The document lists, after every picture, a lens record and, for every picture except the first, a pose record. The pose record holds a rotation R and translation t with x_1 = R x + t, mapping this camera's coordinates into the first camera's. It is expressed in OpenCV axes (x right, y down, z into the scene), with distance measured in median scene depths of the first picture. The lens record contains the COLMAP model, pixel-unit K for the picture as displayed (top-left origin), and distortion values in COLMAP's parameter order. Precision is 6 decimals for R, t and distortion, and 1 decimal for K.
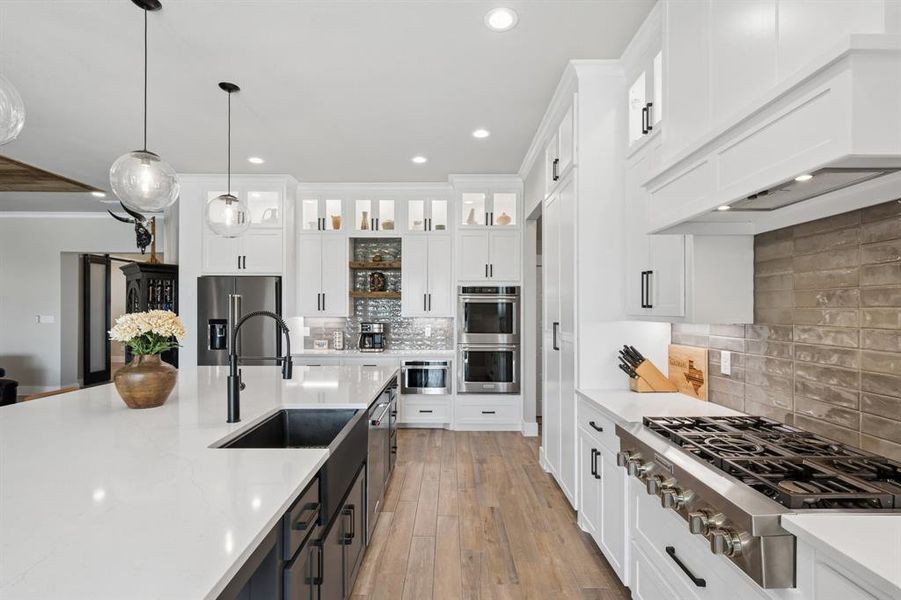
lens RADIAL K [[434.8, 0, 449.8], [0, 434.8, 316.2], [0, 0, 1]] dist [-0.001602, -0.000452]
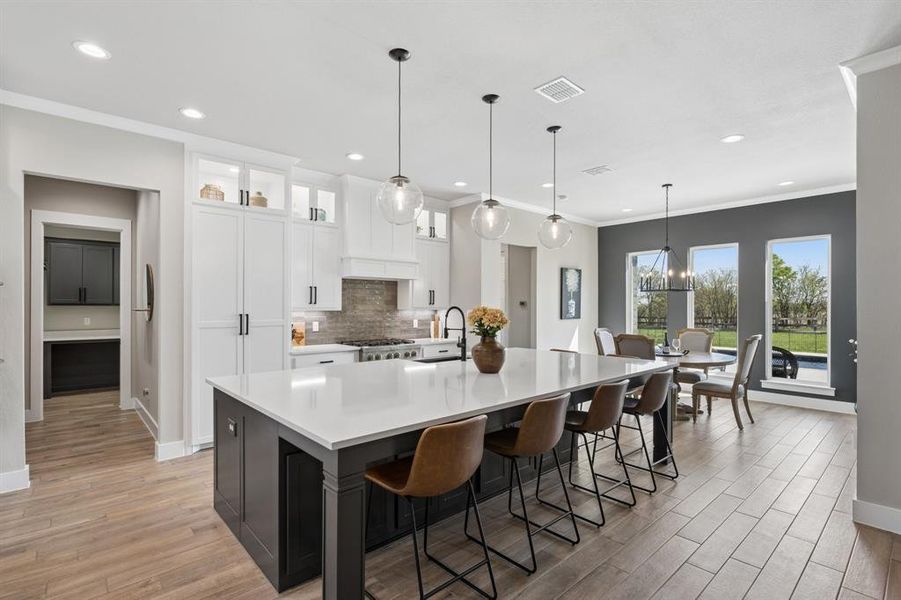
lens RADIAL K [[434.8, 0, 453.9], [0, 434.8, 307.6], [0, 0, 1]] dist [-0.001602, -0.000452]
pose [[-0.667464, -0.008995, 0.744588, -0.769297], [0.002870, 0.999889, 0.014653, -0.014763], [-0.744636, 0.011917, -0.667364, 0.930953]]
